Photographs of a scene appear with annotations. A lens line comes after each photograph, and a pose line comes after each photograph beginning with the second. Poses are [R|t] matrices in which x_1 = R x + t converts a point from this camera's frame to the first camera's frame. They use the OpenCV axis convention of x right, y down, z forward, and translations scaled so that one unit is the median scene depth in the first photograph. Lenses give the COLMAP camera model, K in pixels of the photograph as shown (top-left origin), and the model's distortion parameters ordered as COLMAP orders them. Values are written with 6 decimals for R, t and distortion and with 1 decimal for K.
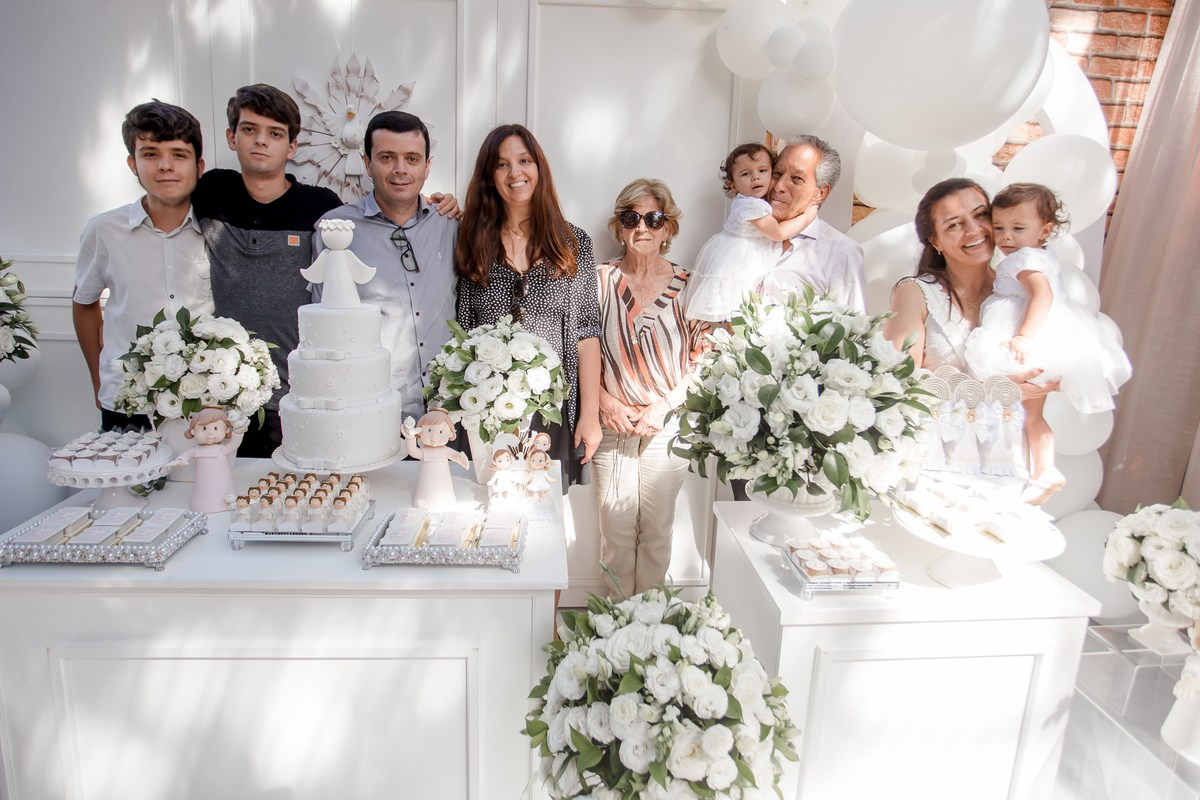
lens RADIAL K [[726.9, 0, 607.8], [0, 726.9, 366.0], [0, 0, 1]] dist [-0.074955, 0.035905]
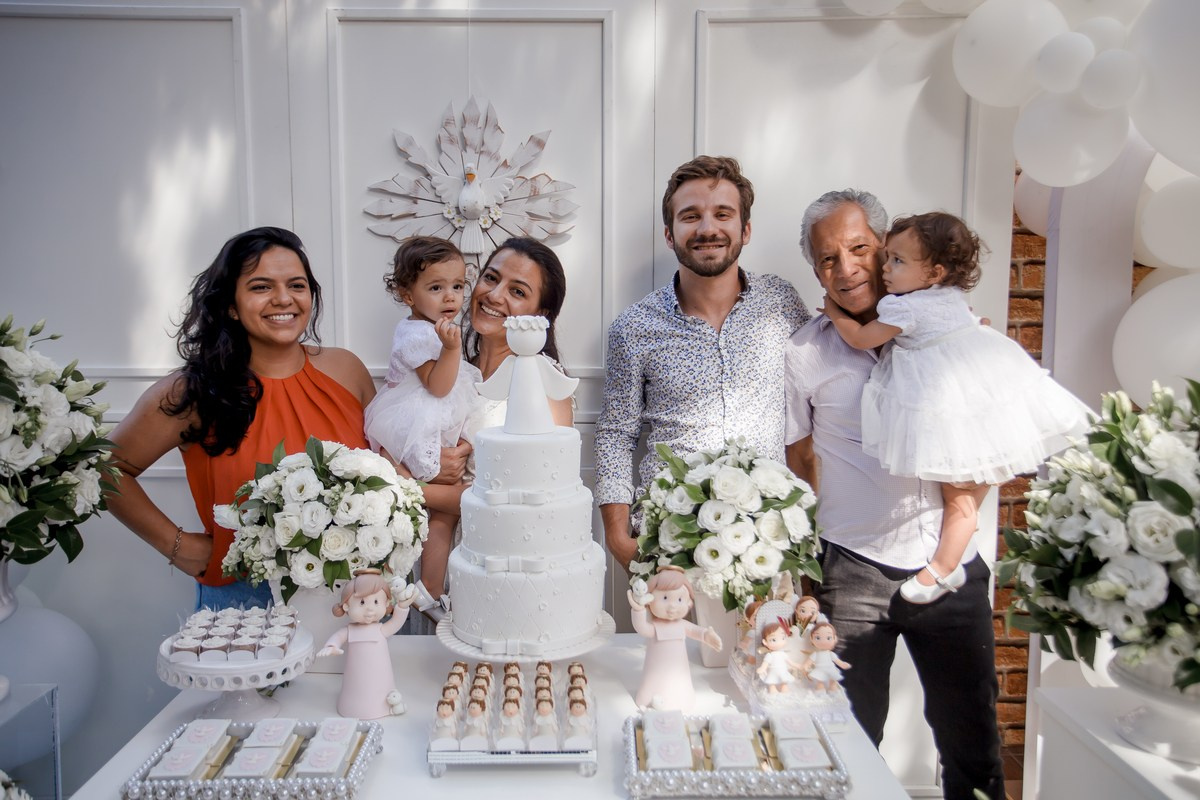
lens RADIAL K [[941.8, 0, 597.0], [0, 941.8, 399.0], [0, 0, 1]] dist [-0.038274, 0.082976]
pose [[0.997136, -0.030523, -0.069191, -0.269271], [0.024363, 0.995806, -0.088185, -0.032304], [0.071592, 0.086247, 0.993698, 0.037115]]
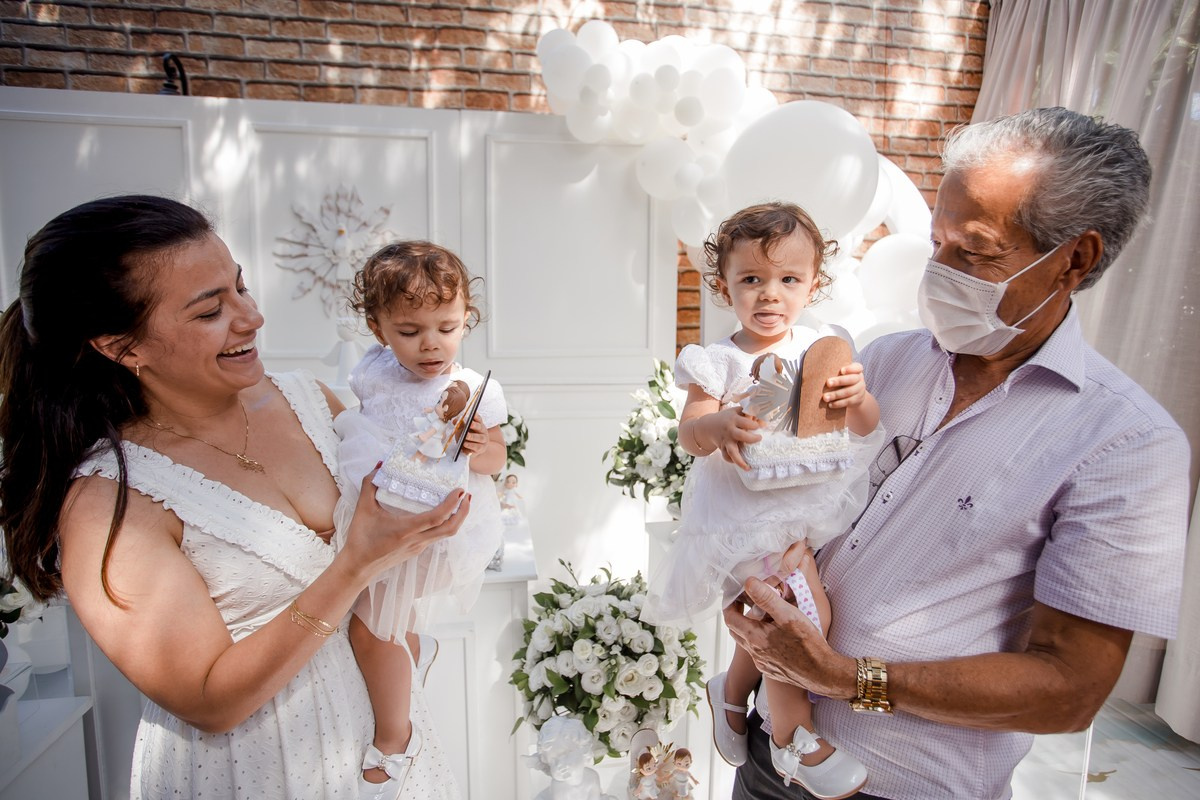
lens RADIAL K [[668.6, 0, 624.3], [0, 668.6, 396.2], [0, 0, 1]] dist [-0.060839, 0.022471]
pose [[0.993678, -0.040563, 0.104685, -0.008824], [0.047097, 0.997044, -0.060712, 0.039491], [-0.101912, 0.065259, 0.992651, -0.269350]]
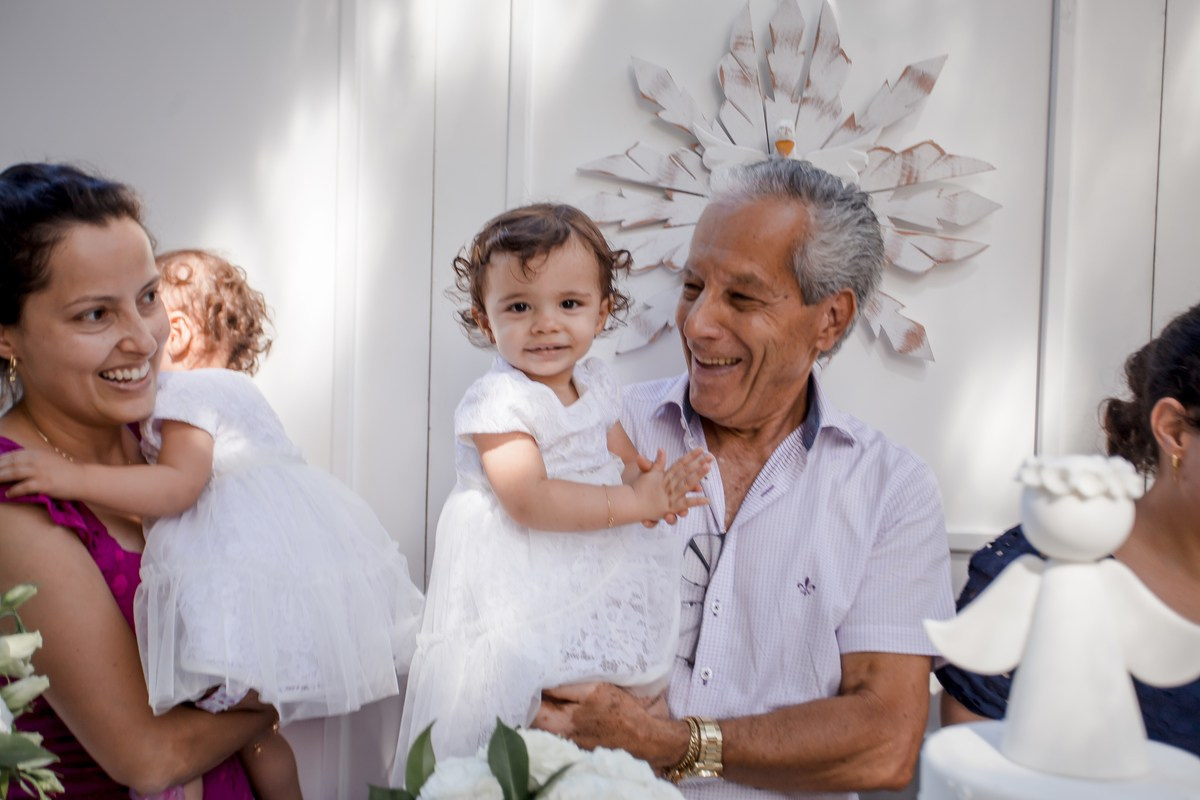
lens RADIAL K [[1319.5, 0, 601.9], [0, 1319.5, 399.8], [0, 0, 1]] dist [0.061781, -0.005423]
pose [[0.977256, -0.008017, -0.211913, -0.511594], [-0.031272, 0.982912, -0.181399, -0.137683], [0.209746, 0.183900, 0.960306, 0.526023]]
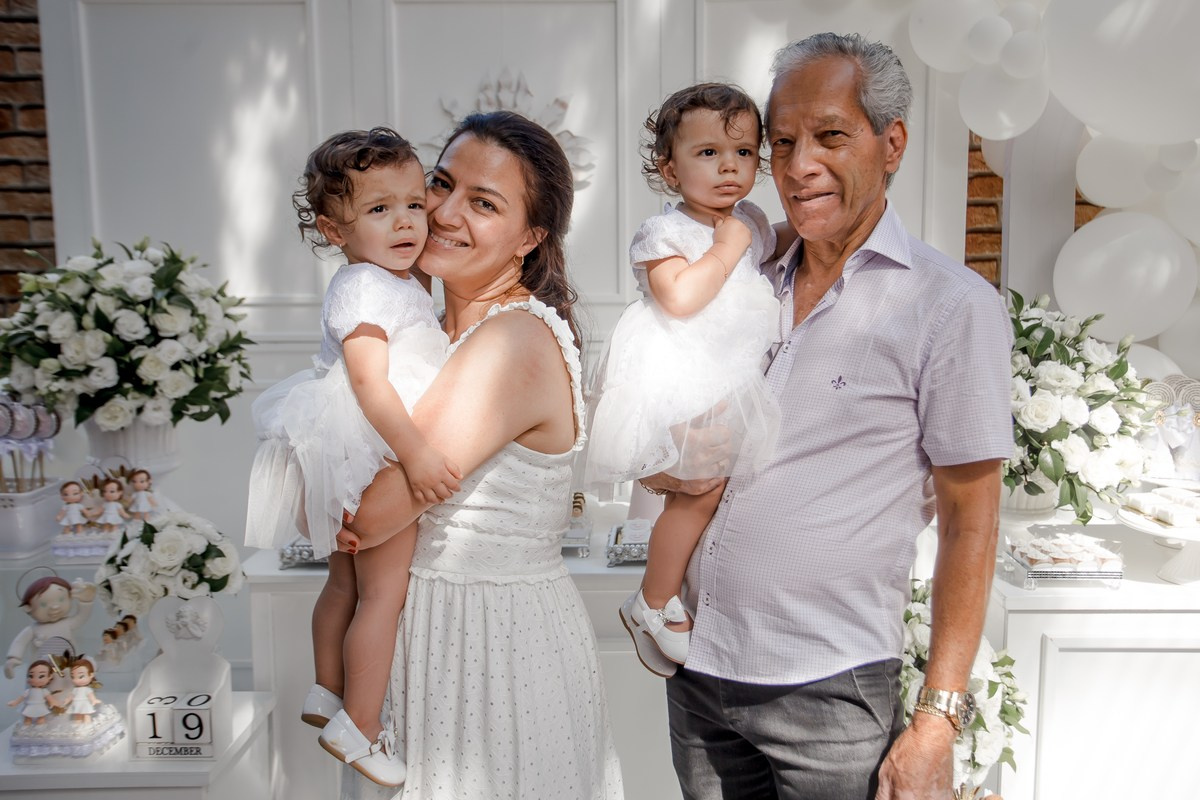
lens RADIAL K [[1068.9, 0, 653.4], [0, 1068.9, 377.2], [0, 0, 1]] dist [-0.021988, 0.064316]
pose [[0.996106, -0.033158, -0.081693, -0.120264], [0.027656, 0.997330, -0.067592, 0.099538], [0.083716, 0.065070, 0.994363, -0.559976]]
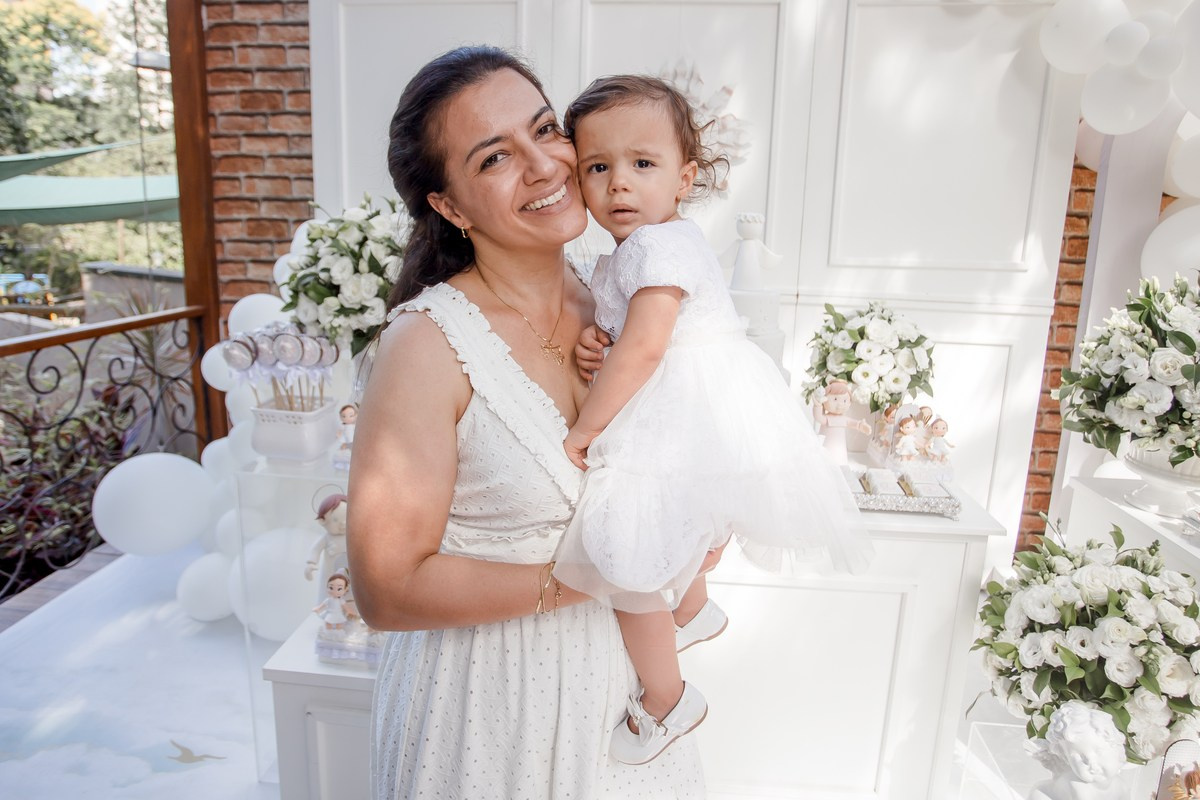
lens RADIAL K [[753.7, 0, 599.5], [0, 753.7, 364.2], [0, 0, 1]] dist [-0.079339, 0.036347]
pose [[0.982847, 0.024775, -0.182753, -0.439722], [-0.023457, 0.999681, 0.009375, 0.034825], [0.182927, -0.004927, 0.983114, -0.244303]]
